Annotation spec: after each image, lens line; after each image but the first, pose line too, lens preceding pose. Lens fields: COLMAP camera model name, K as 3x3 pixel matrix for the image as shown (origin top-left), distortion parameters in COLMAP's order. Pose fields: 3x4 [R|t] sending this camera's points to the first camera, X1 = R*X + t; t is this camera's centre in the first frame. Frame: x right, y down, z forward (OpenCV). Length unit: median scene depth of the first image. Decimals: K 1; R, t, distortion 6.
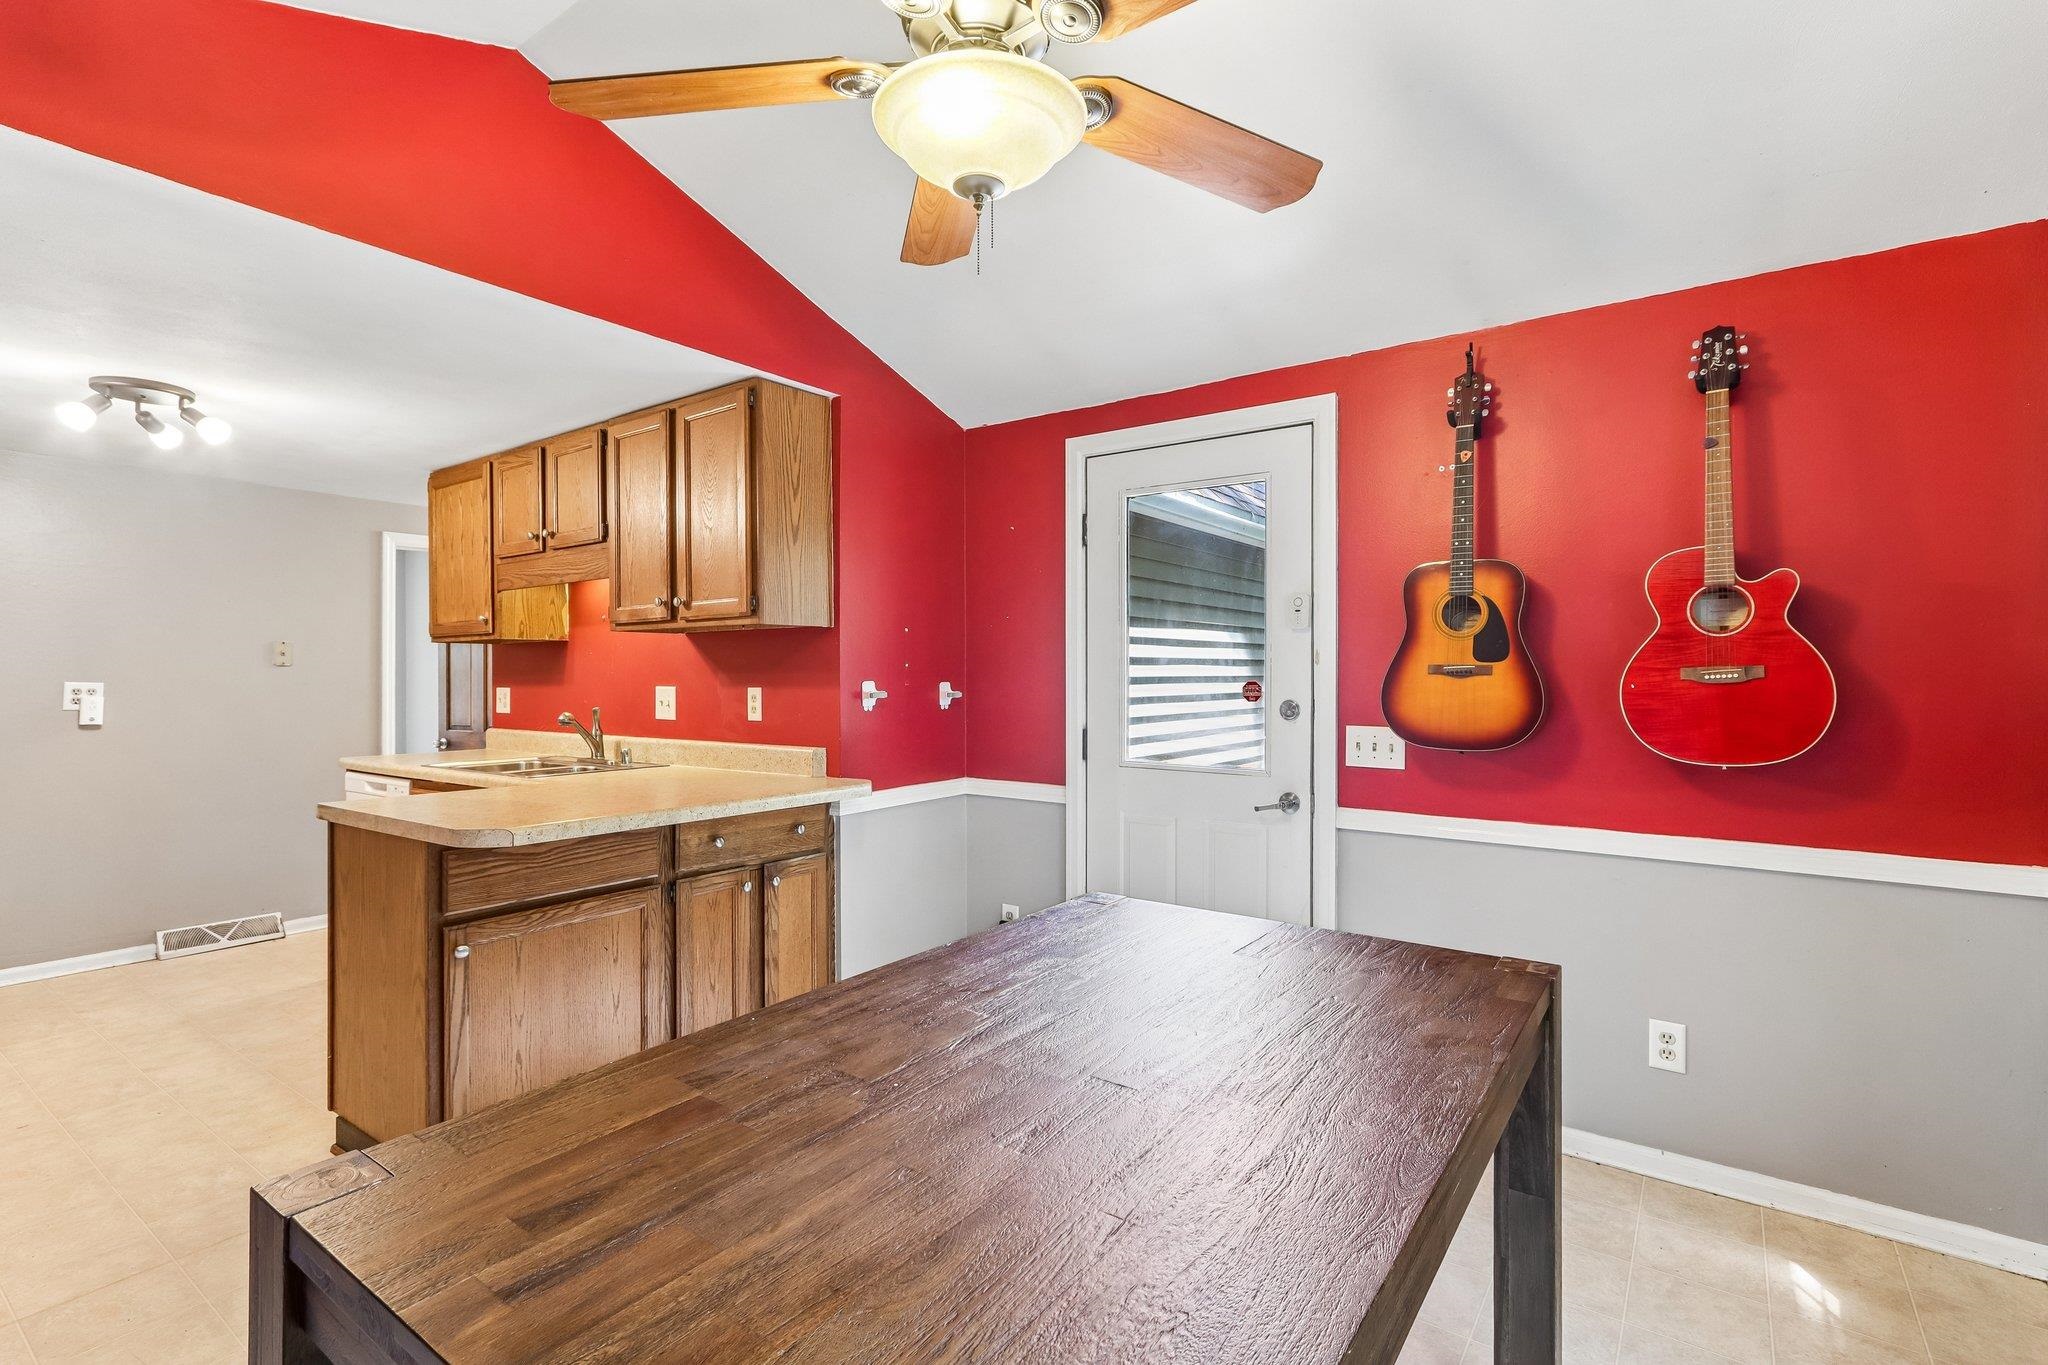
lens RADIAL K [[956.6, 0, 1019.3], [0, 956.6, 672.8], [0, 0, 1]] dist [0.004124, 0.000716]
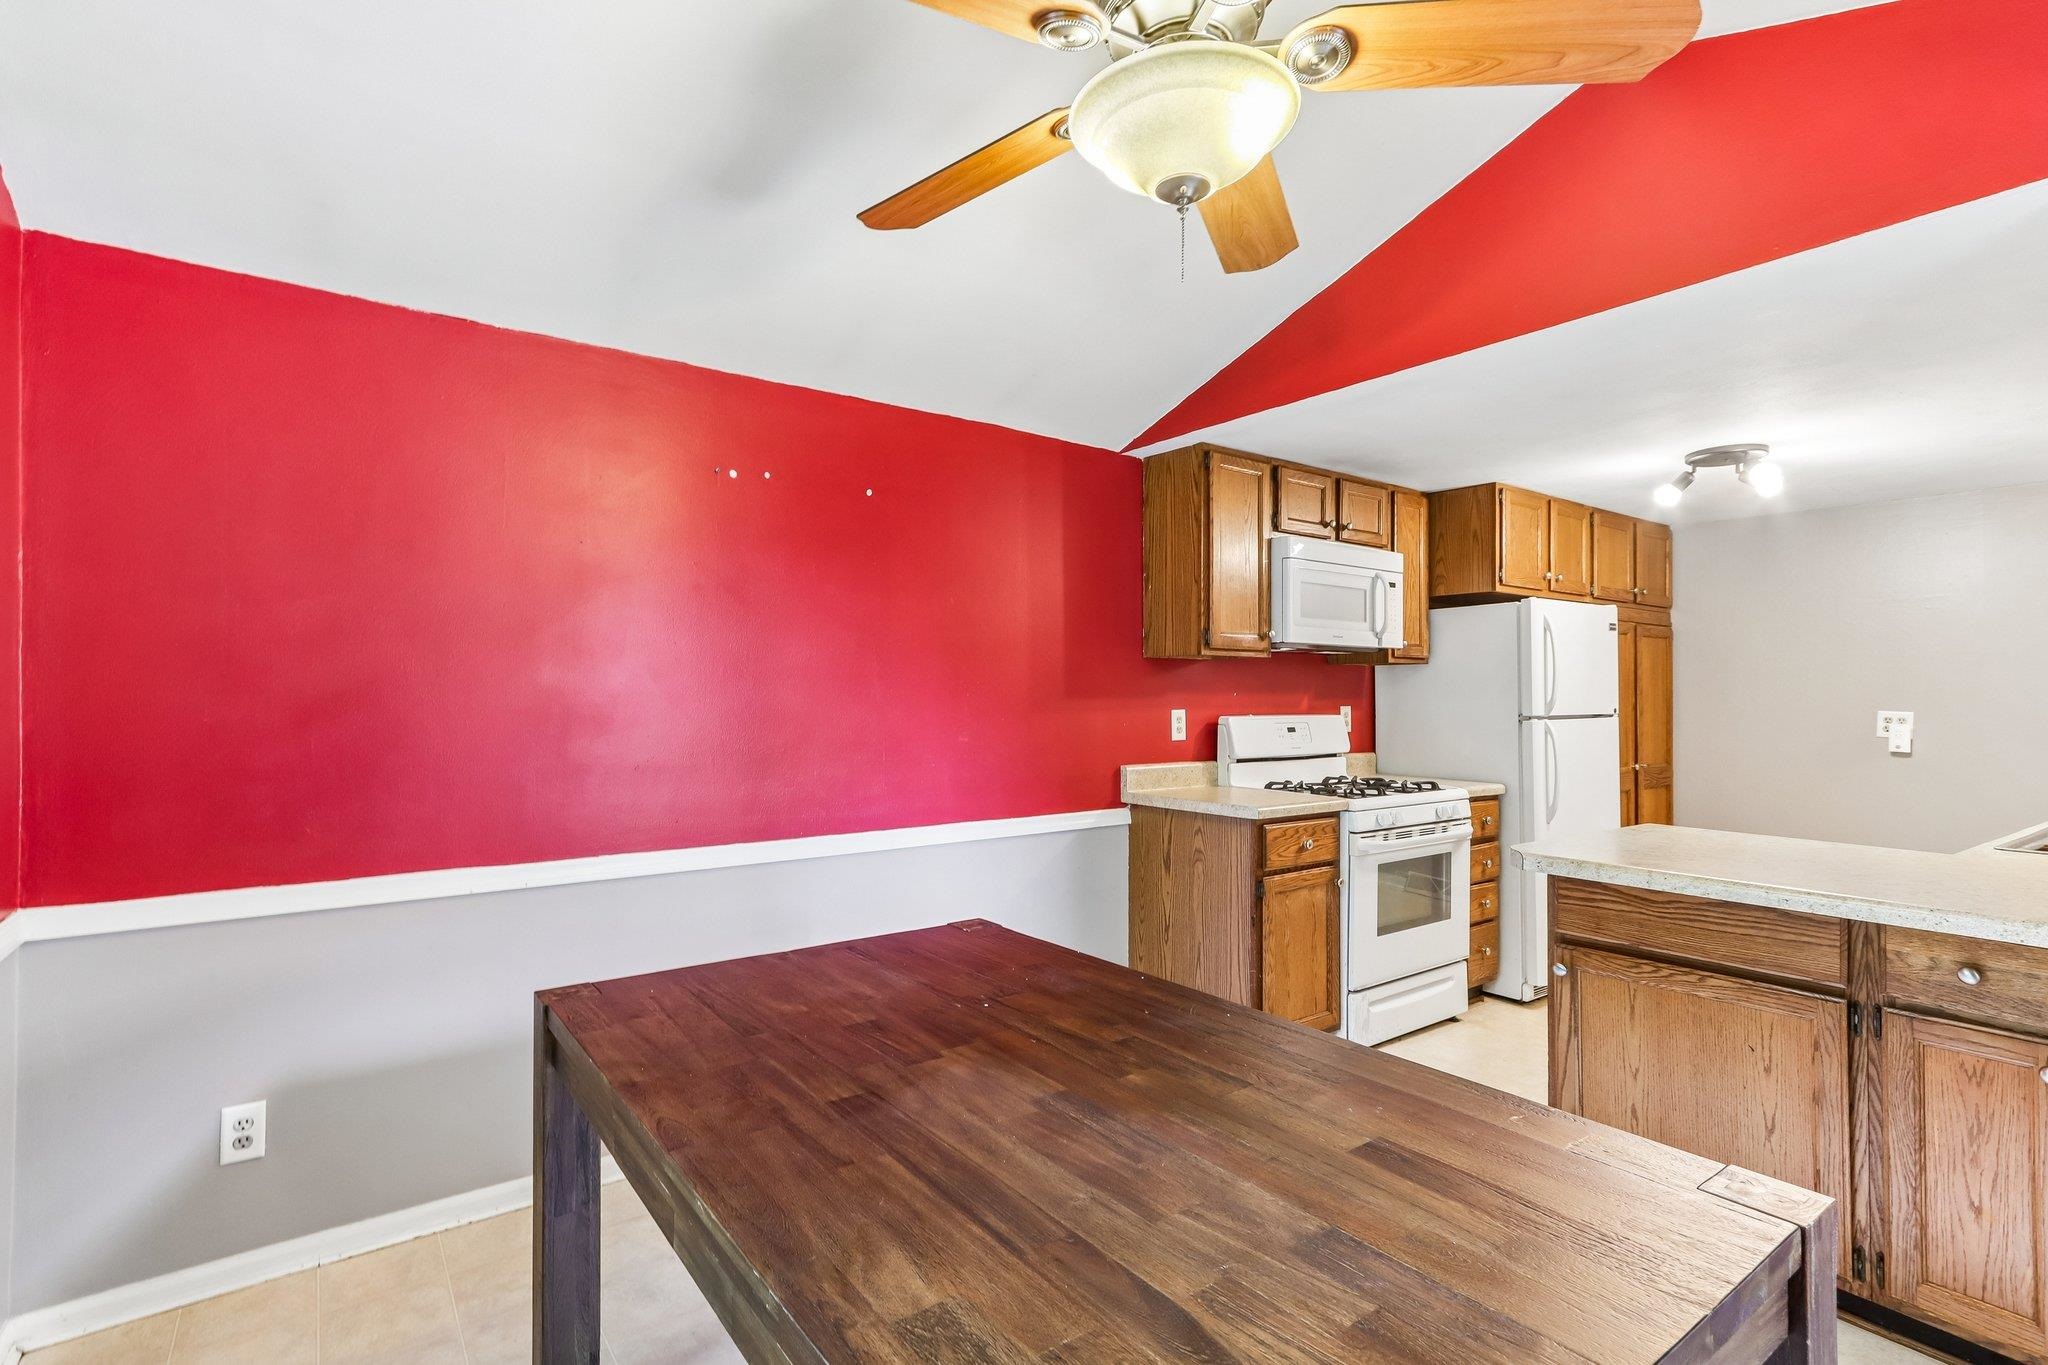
lens RADIAL K [[962.5, 0, 1019.4], [0, 962.5, 688.8], [0, 0, 1]] dist [0.010290, 0.000105]
pose [[-0.309585, -0.010878, -0.950810, 0.378276], [-0.003129, 0.999941, -0.010421, -0.000751], [0.950867, -0.000251, -0.309600, 0.480854]]
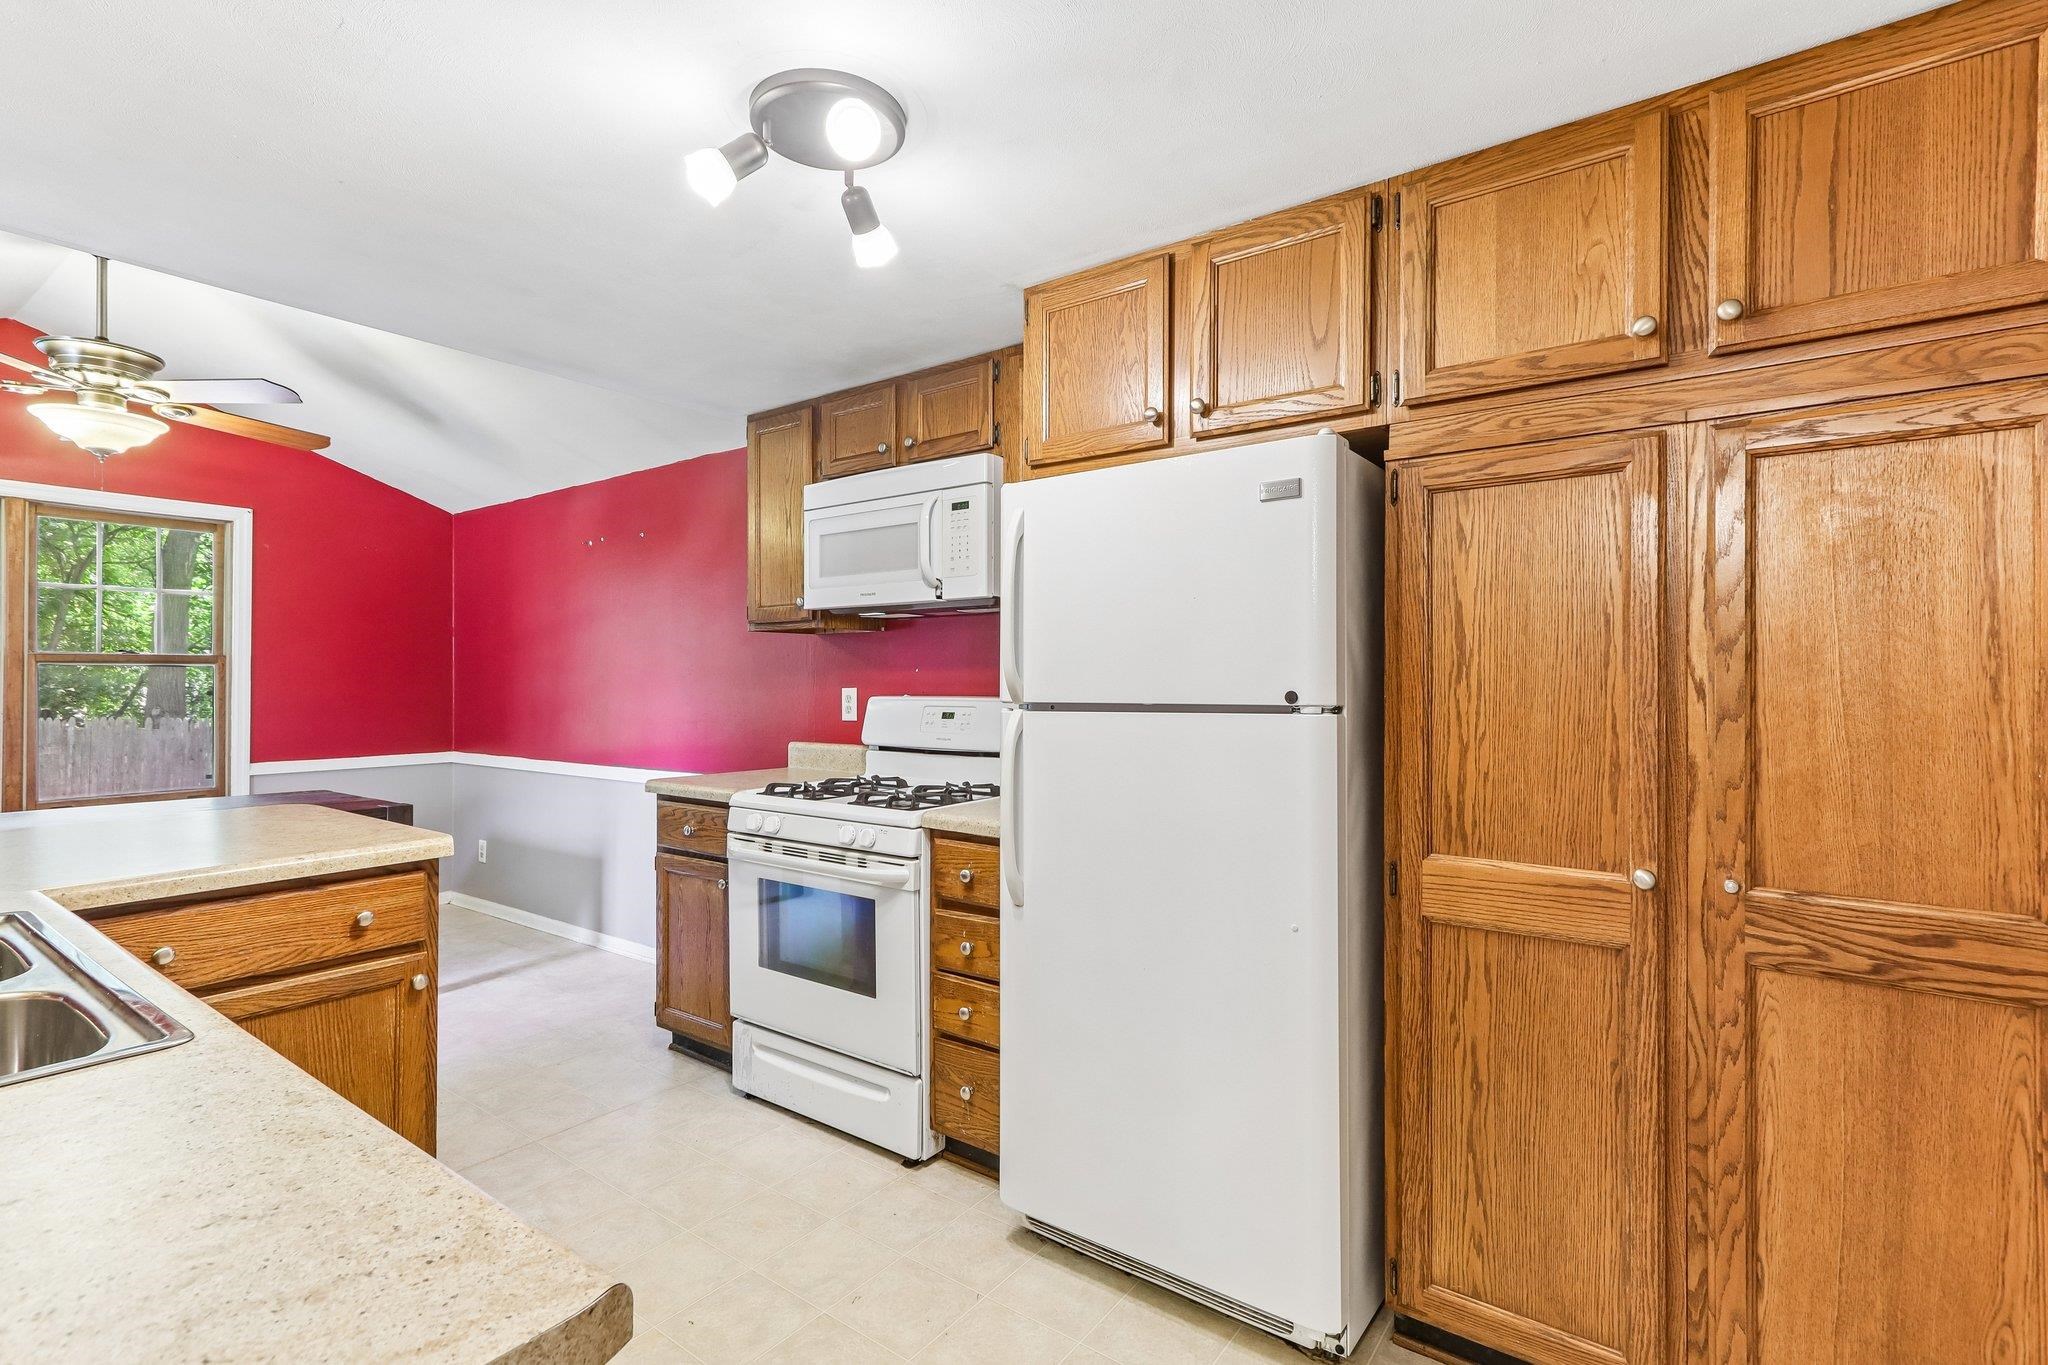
lens RADIAL K [[961.0, 0, 1024.0], [0, 961.0, 682.5], [0, 0, 1]] dist [-0.000804, 0.000228]
pose [[-0.999974, -0.001999, 0.006911, -0.884792], [-0.001994, 0.999998, 0.000659, 0.003995], [-0.006912, 0.000645, -0.999976, 1.309523]]
